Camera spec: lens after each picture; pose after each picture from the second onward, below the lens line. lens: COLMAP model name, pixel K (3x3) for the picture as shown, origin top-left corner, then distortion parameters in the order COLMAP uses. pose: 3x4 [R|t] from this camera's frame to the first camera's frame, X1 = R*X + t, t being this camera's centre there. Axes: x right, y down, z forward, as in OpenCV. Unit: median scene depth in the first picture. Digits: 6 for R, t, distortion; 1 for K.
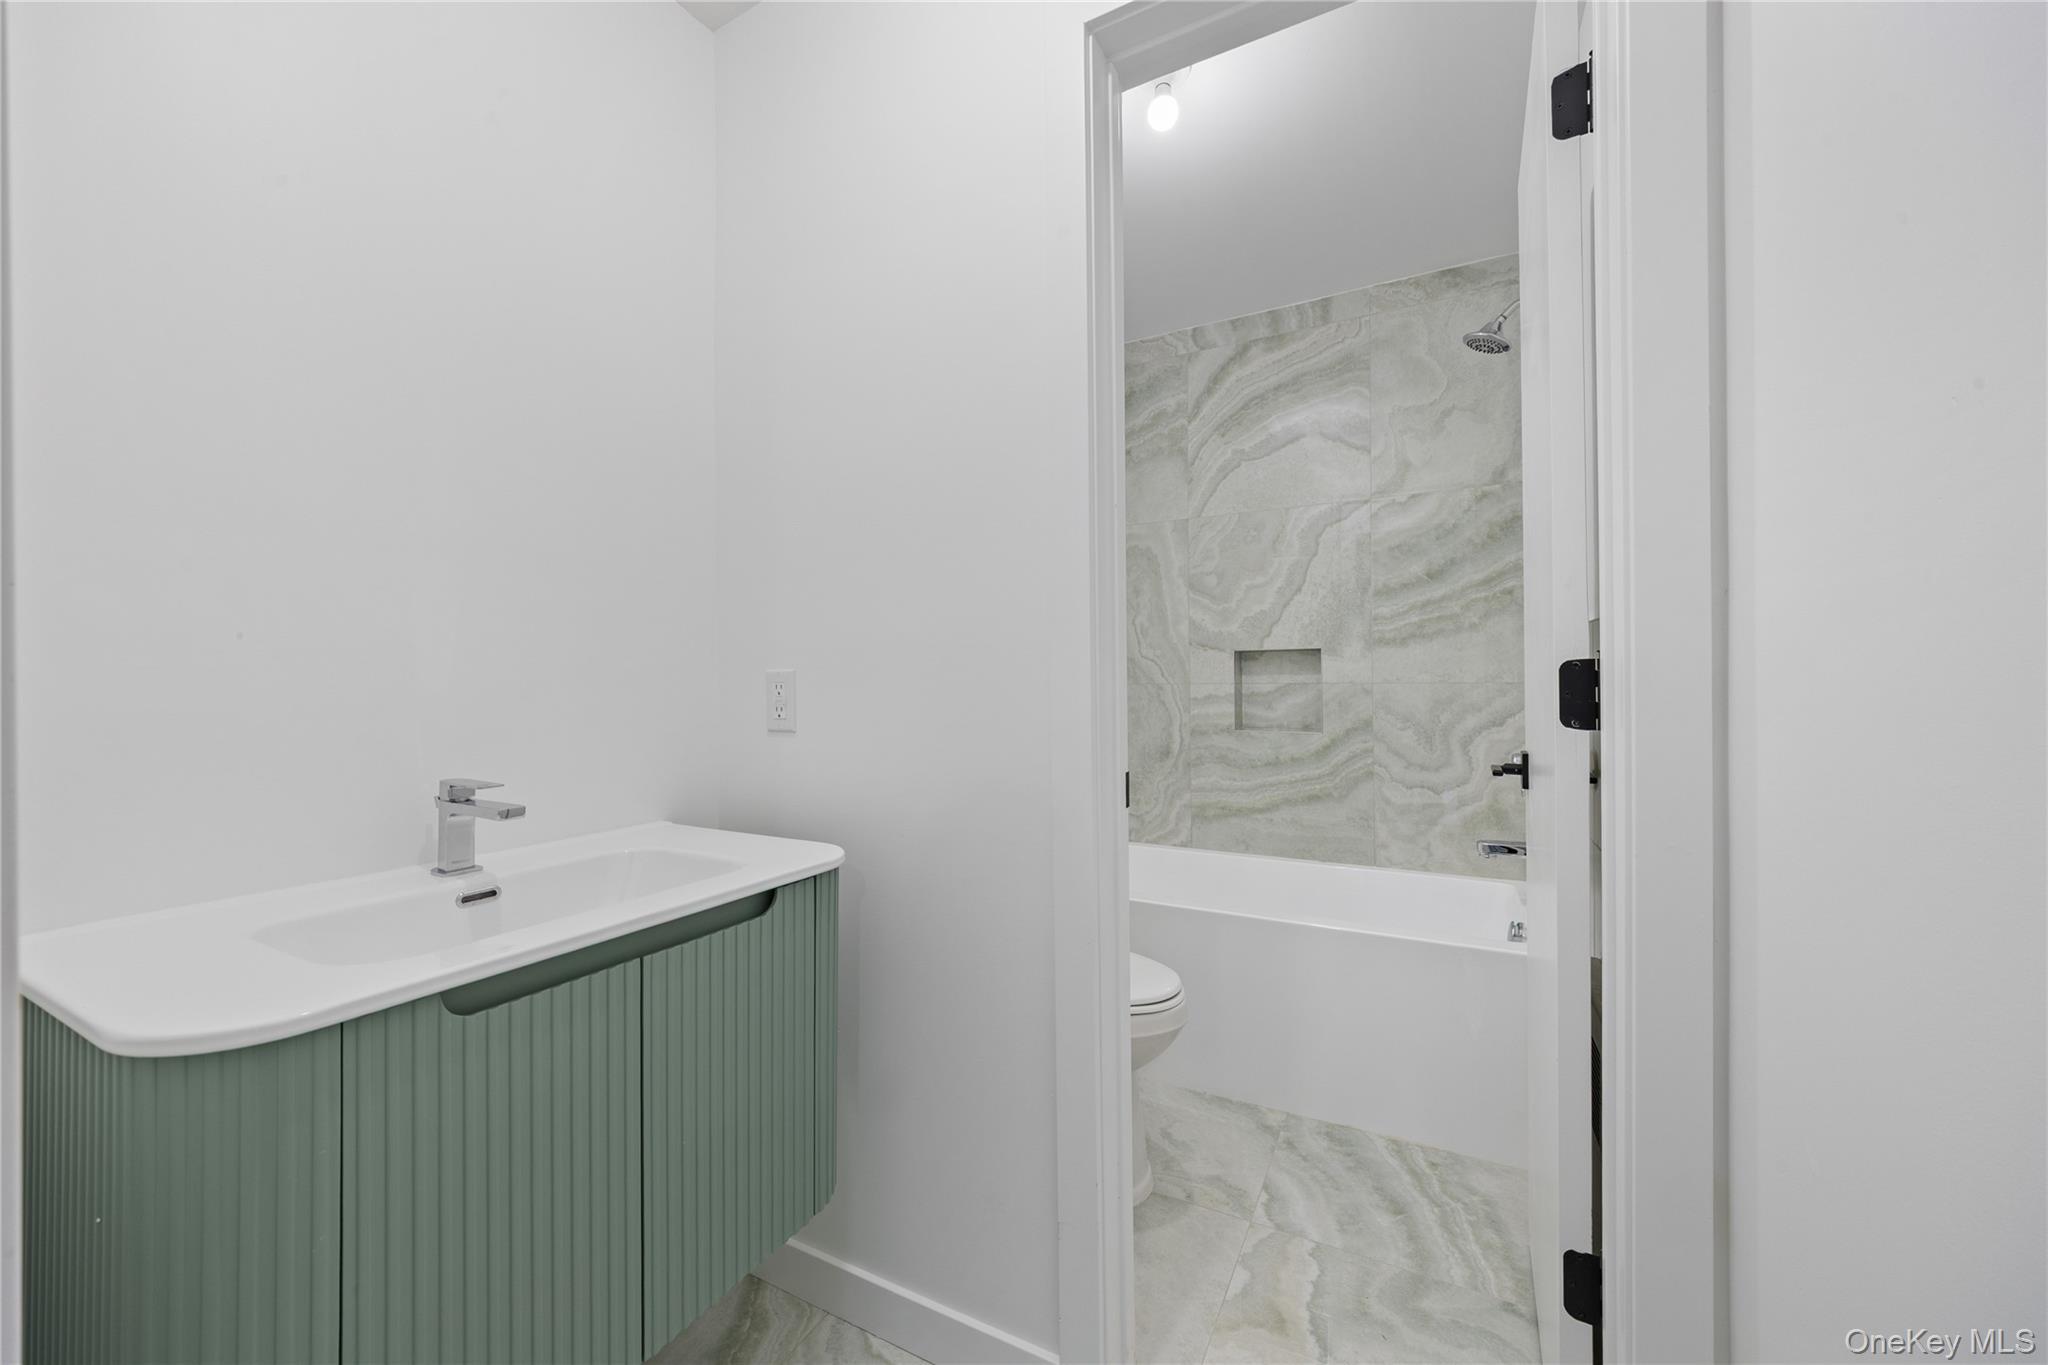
lens RADIAL K [[789.1, 0, 1013.3], [0, 789.1, 675.0], [0, 0, 1]] dist [-0.012295, -0.000336]
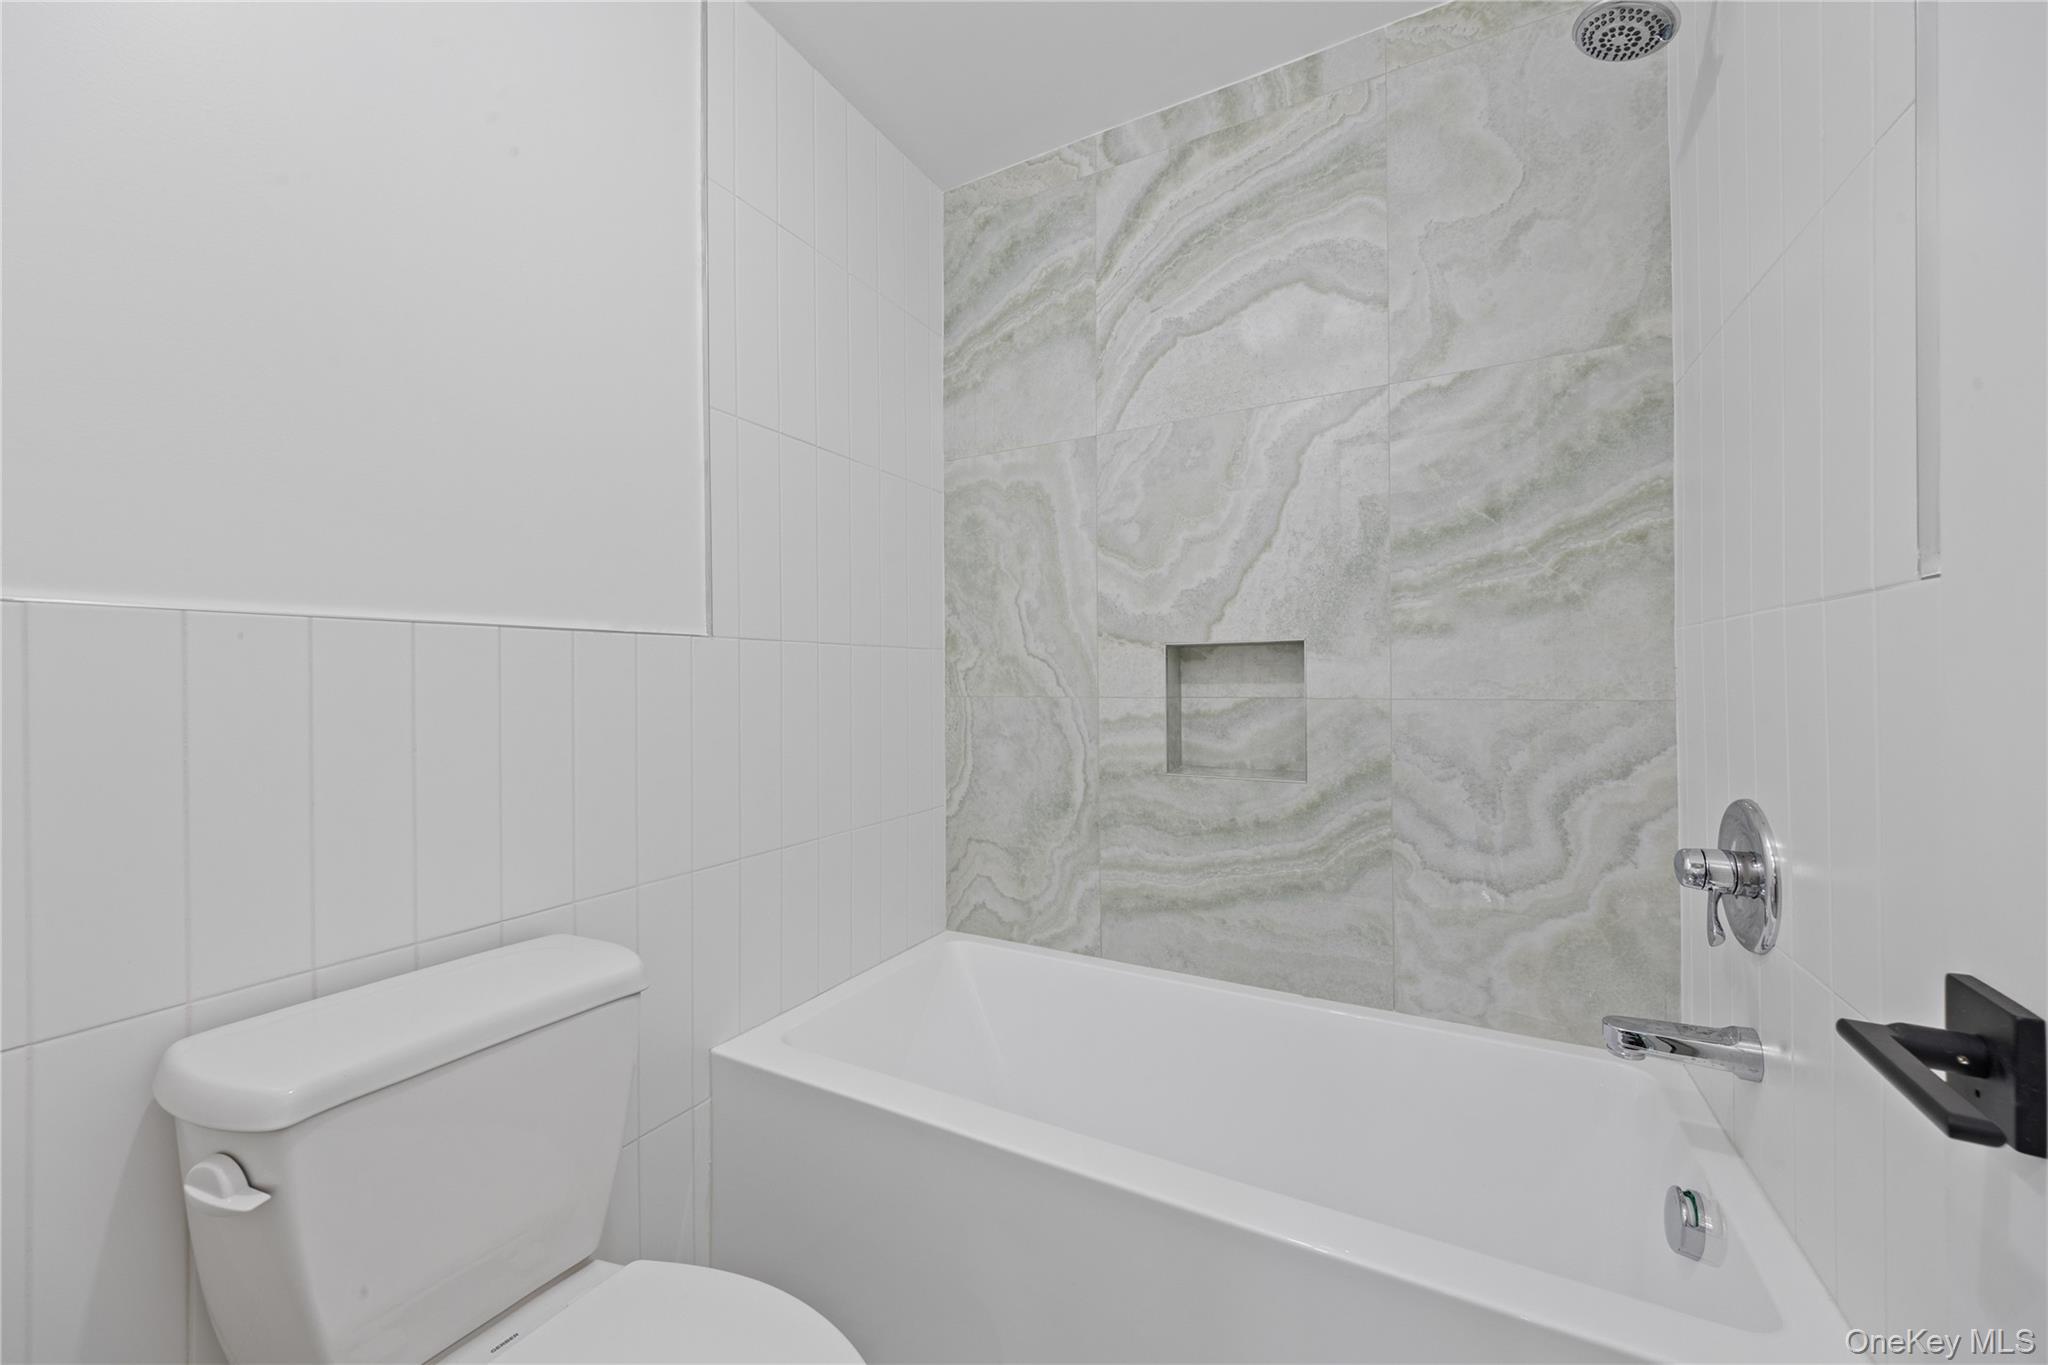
lens RADIAL K [[789.1, 0, 1029.5], [0, 789.1, 675.0], [0, 0, 1]] dist [-0.012295, -0.000336]
pose [[0.999267, 0.003536, 0.038112, 0.160196], [-0.003338, 0.999981, -0.005249, -0.003565], [-0.038130, 0.005118, 0.999260, 0.412178]]
